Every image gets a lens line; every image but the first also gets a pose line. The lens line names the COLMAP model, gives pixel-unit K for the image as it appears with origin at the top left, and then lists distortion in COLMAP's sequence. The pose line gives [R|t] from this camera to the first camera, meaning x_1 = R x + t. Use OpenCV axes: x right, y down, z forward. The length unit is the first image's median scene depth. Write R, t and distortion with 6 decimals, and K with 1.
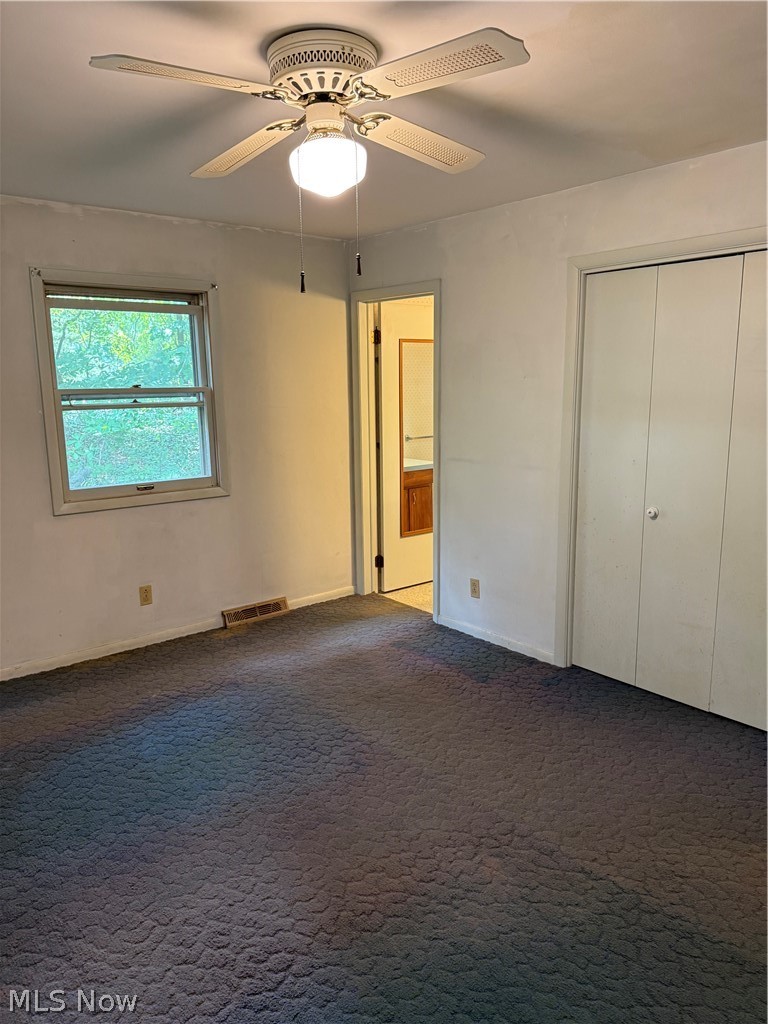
lens RADIAL K [[722.1, 0, 381.5], [0, 722.1, 508.6], [0, 0, 1]] dist [0.050492, -0.004481]
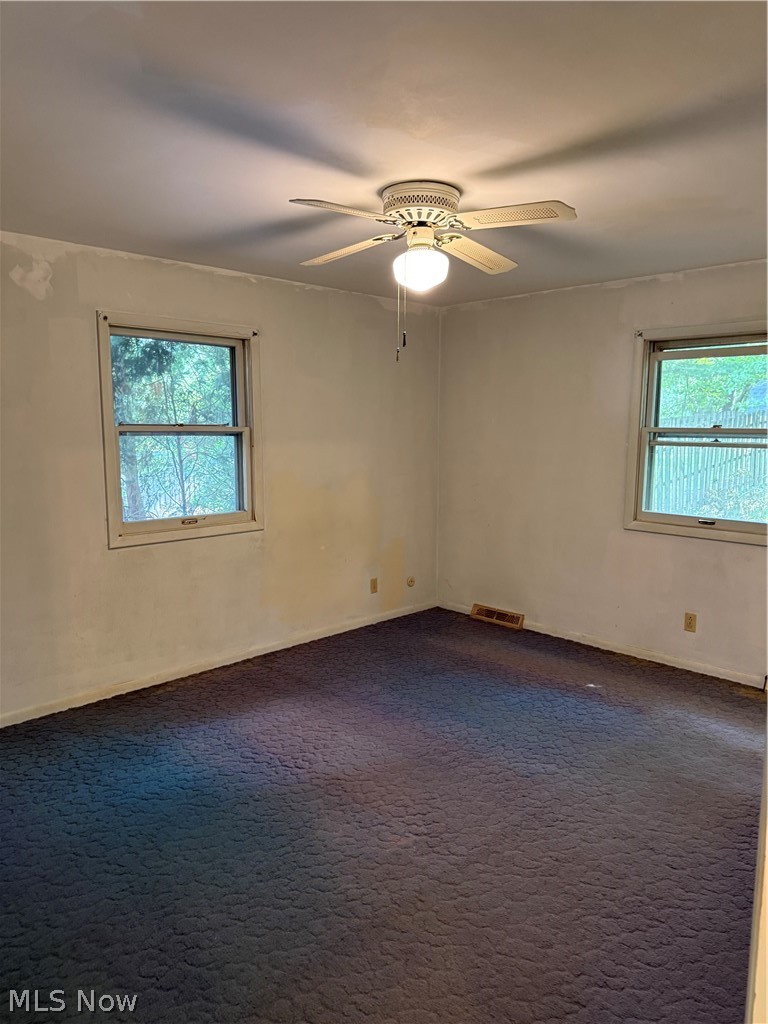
lens RADIAL K [[722.1, 0, 381.2], [0, 722.1, 515.9], [0, 0, 1]] dist [0.050492, -0.004481]
pose [[0.107099, 0.149022, -0.983017, 0.671796], [-0.186483, 0.974168, 0.127363, -0.086184], [0.976603, 0.169675, 0.132123, 0.407427]]
